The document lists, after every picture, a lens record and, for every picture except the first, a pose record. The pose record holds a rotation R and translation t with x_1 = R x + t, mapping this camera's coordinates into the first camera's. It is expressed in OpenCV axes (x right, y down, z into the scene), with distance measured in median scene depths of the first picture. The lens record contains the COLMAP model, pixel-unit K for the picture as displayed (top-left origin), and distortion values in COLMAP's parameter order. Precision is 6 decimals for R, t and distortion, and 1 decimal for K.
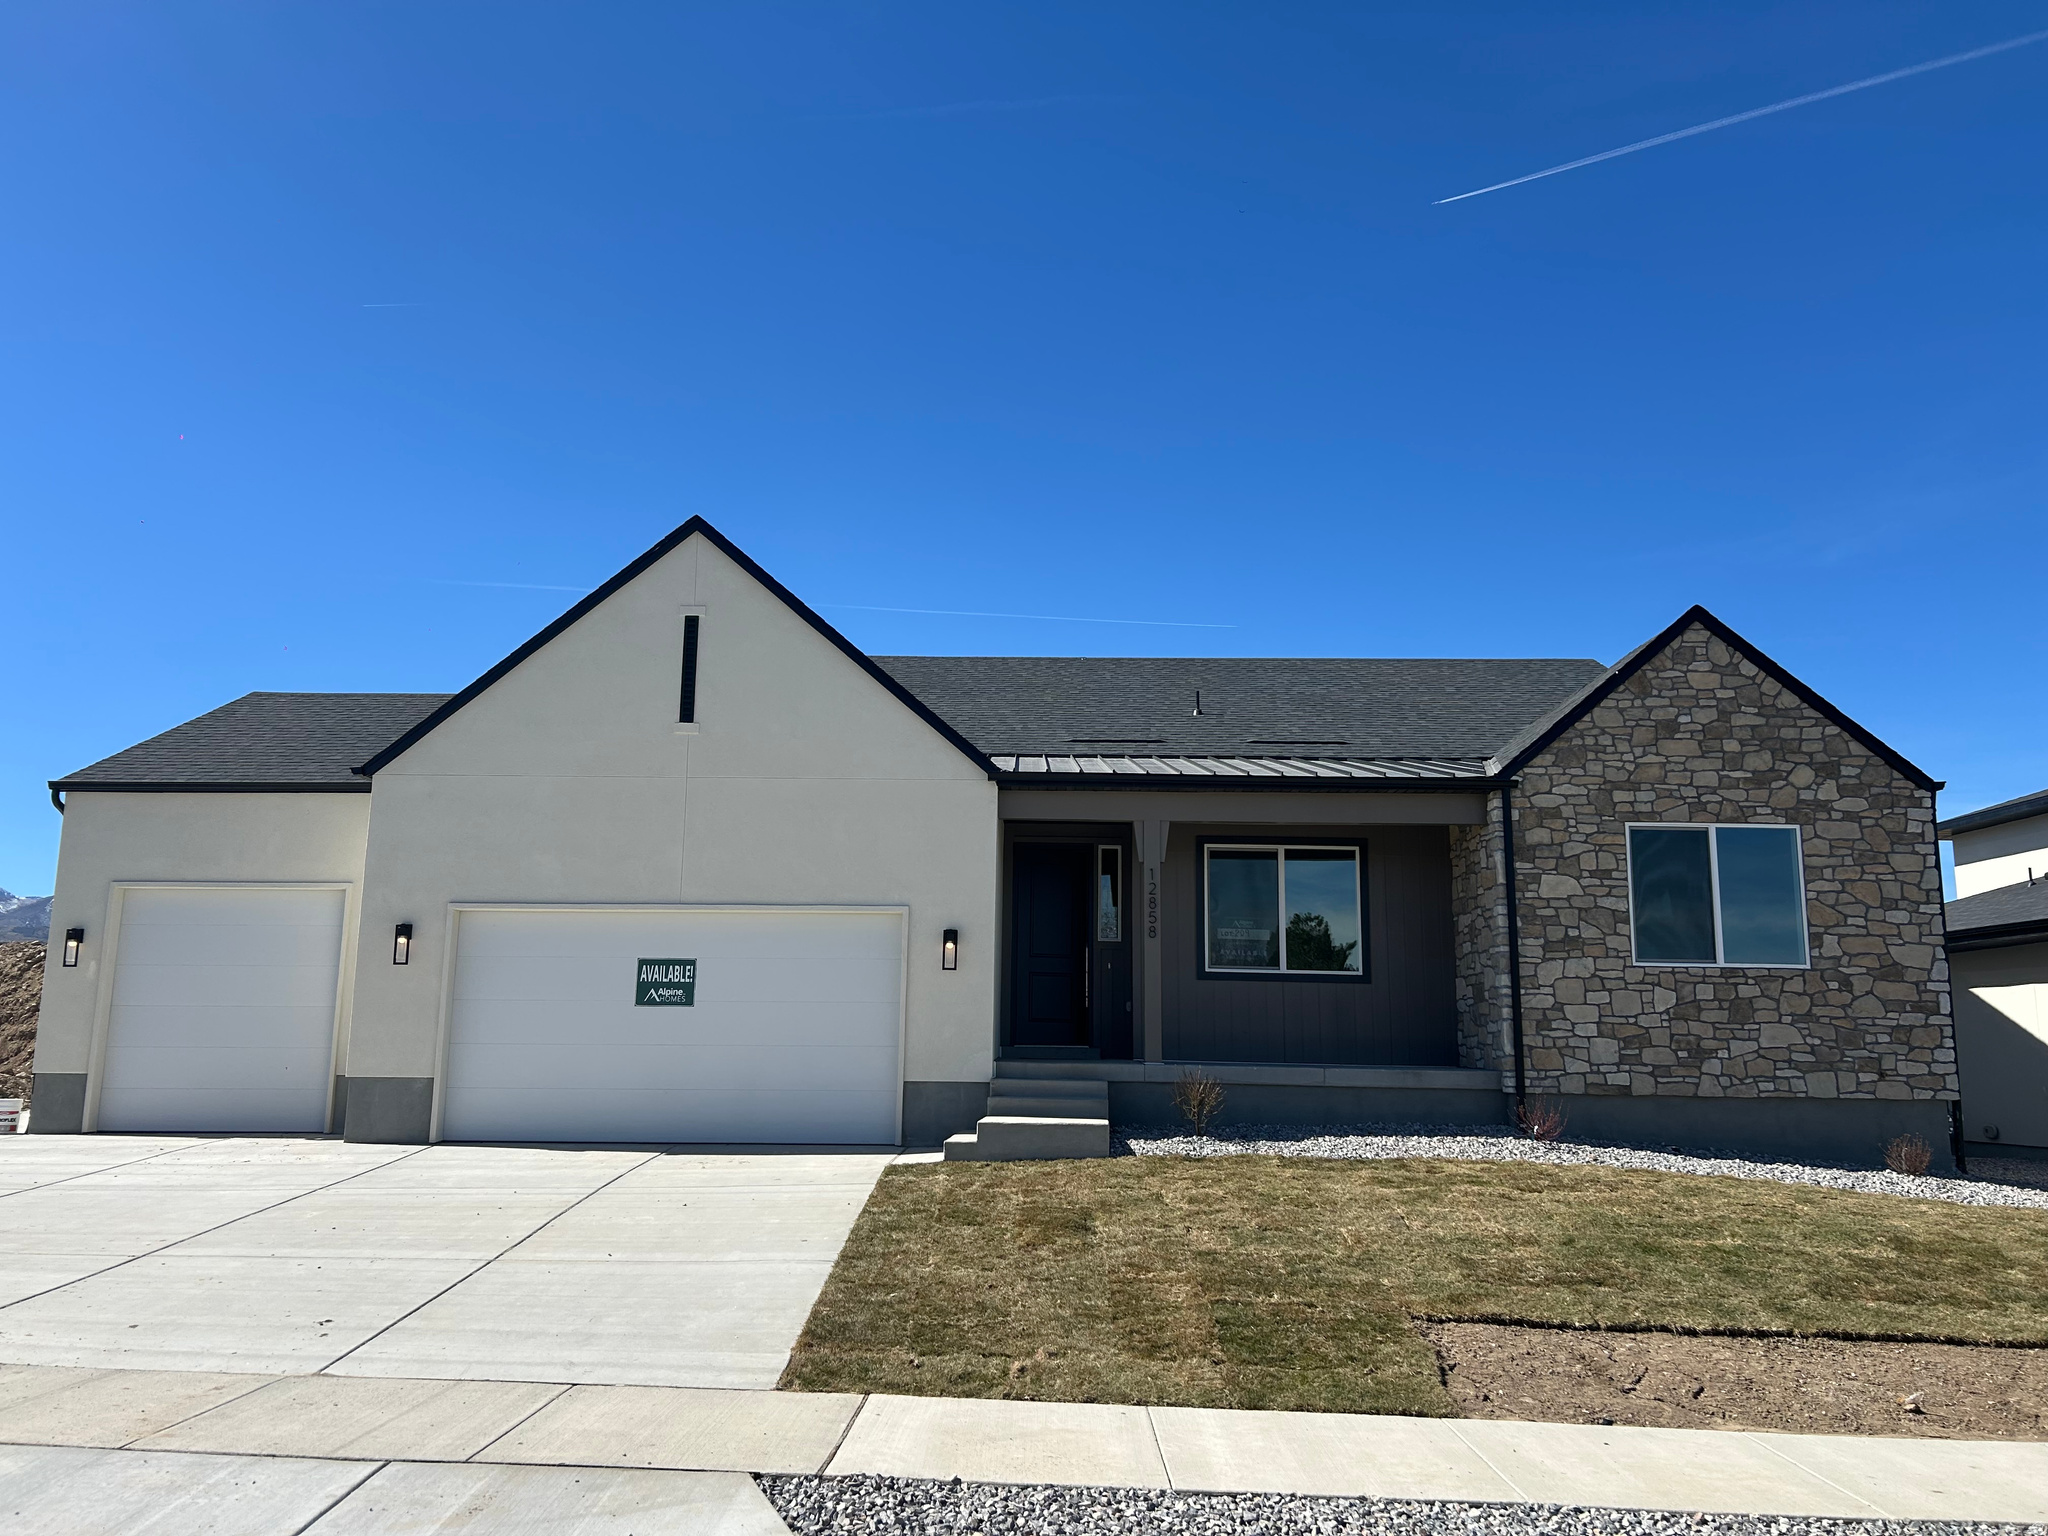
lens RADIAL K [[1538.2, 0, 1027.2], [0, 1538.2, 770.6], [0, 0, 1]] dist [0.031064, -0.024671]
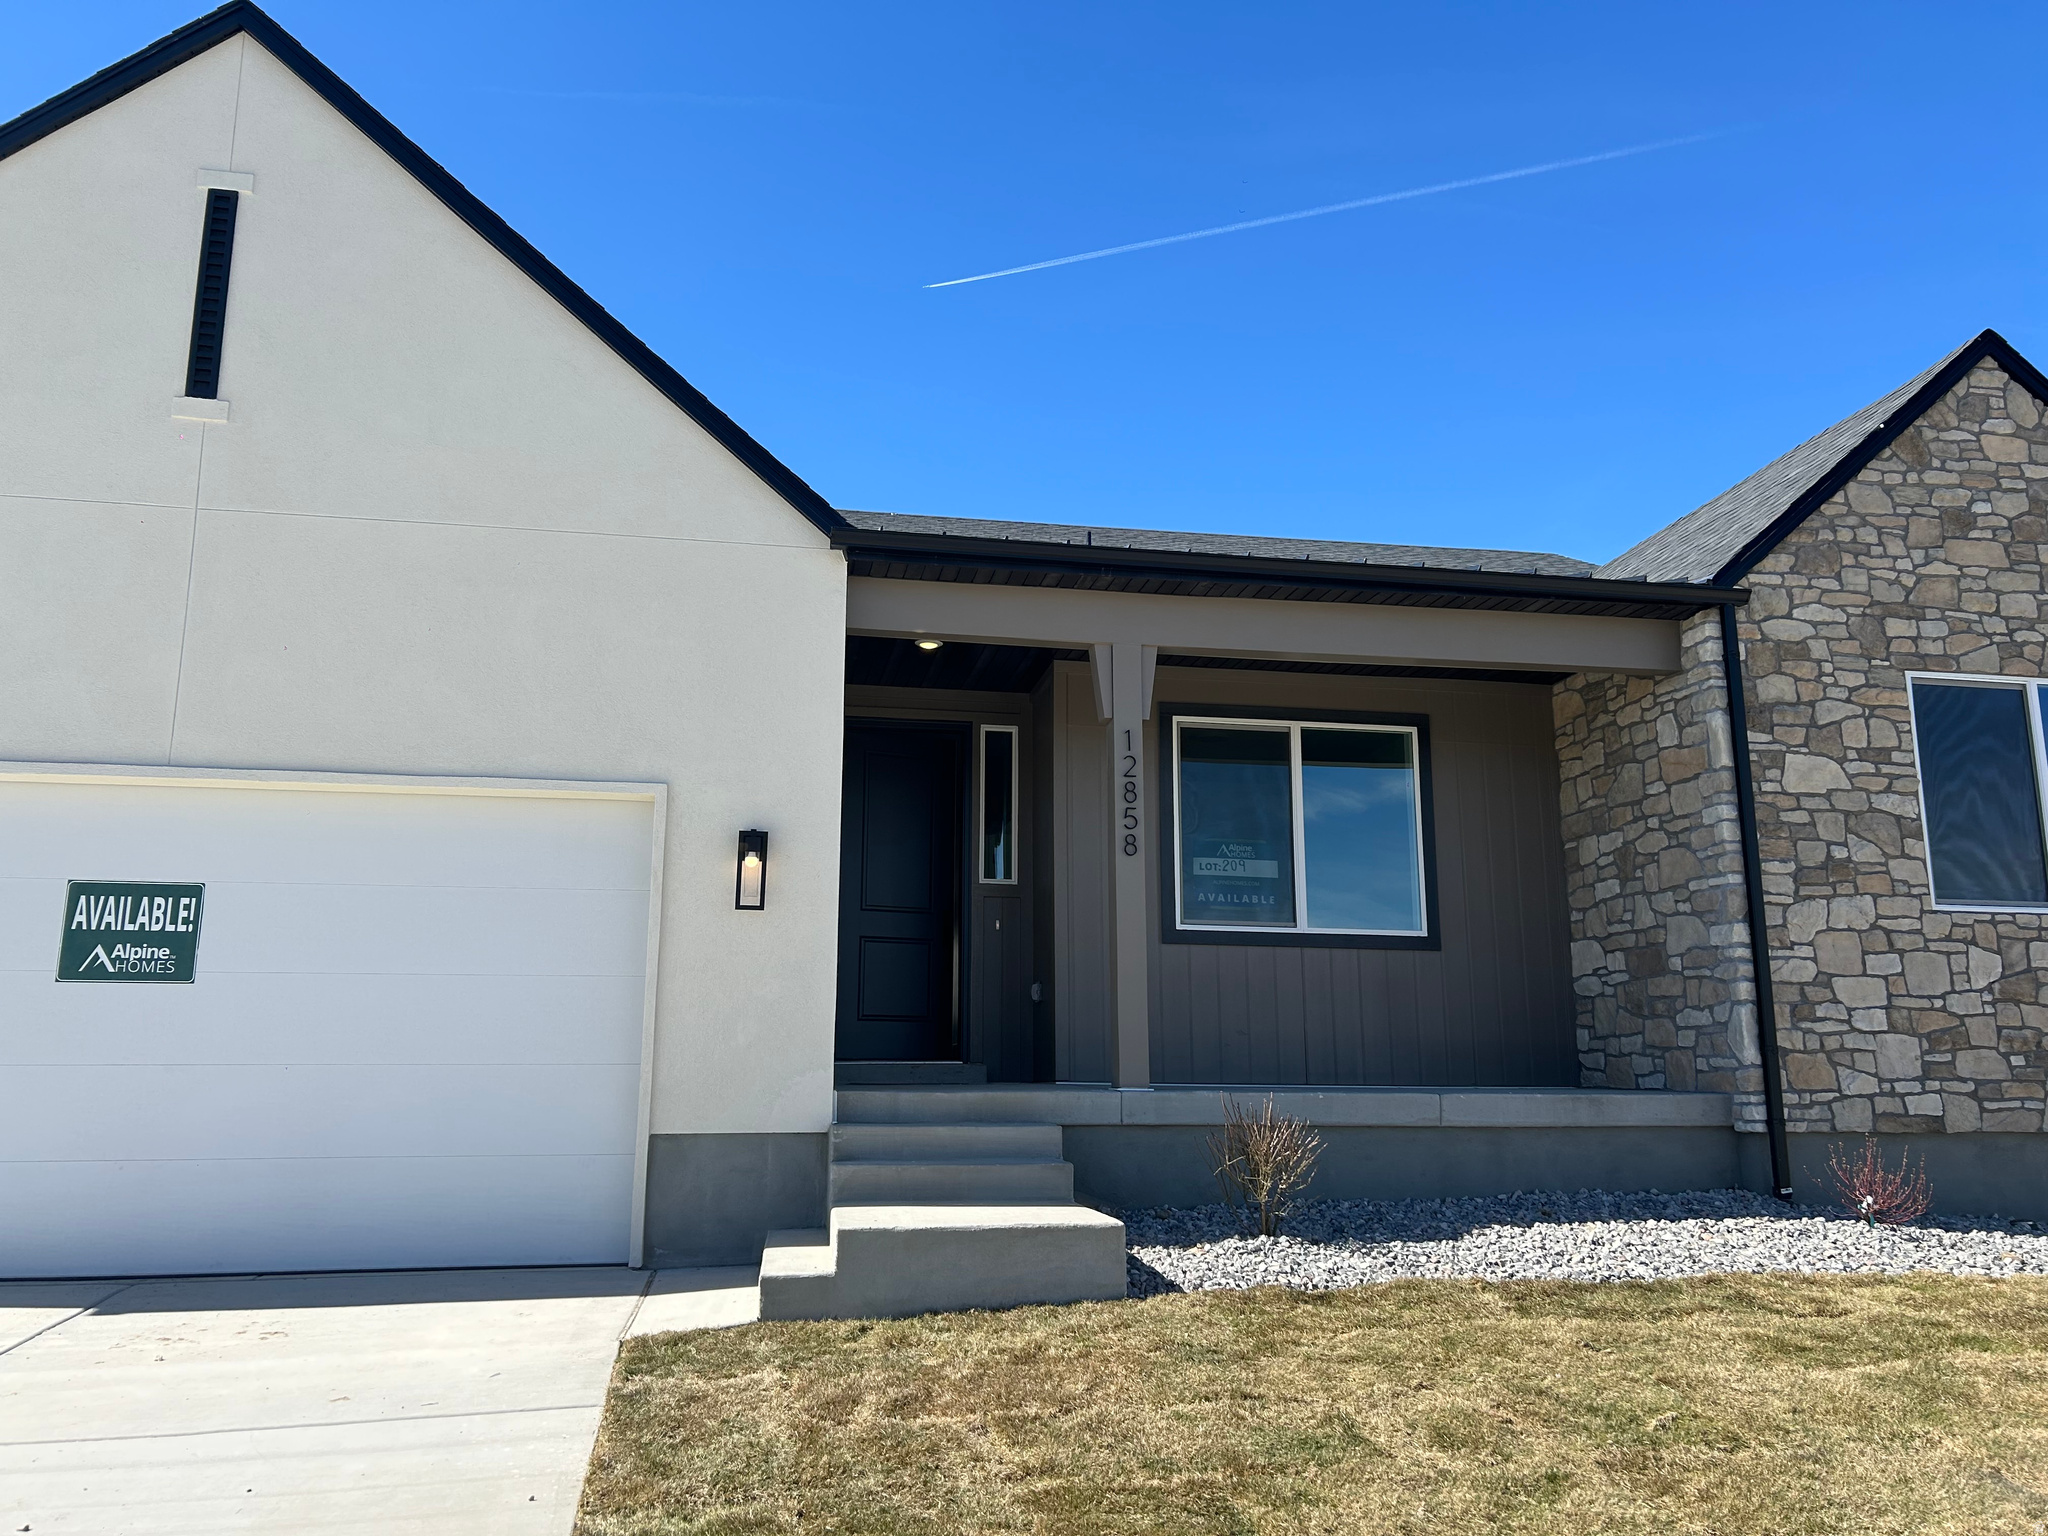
lens RADIAL K [[1538.2, 0, 1021.1], [0, 1538.2, 773.3], [0, 0, 1]] dist [0.031064, -0.024671]
pose [[0.981848, 0.024077, 0.188134, -0.058580], [-0.021377, 0.999637, -0.016368, 0.090678], [-0.188460, 0.012049, 0.982007, 0.483725]]
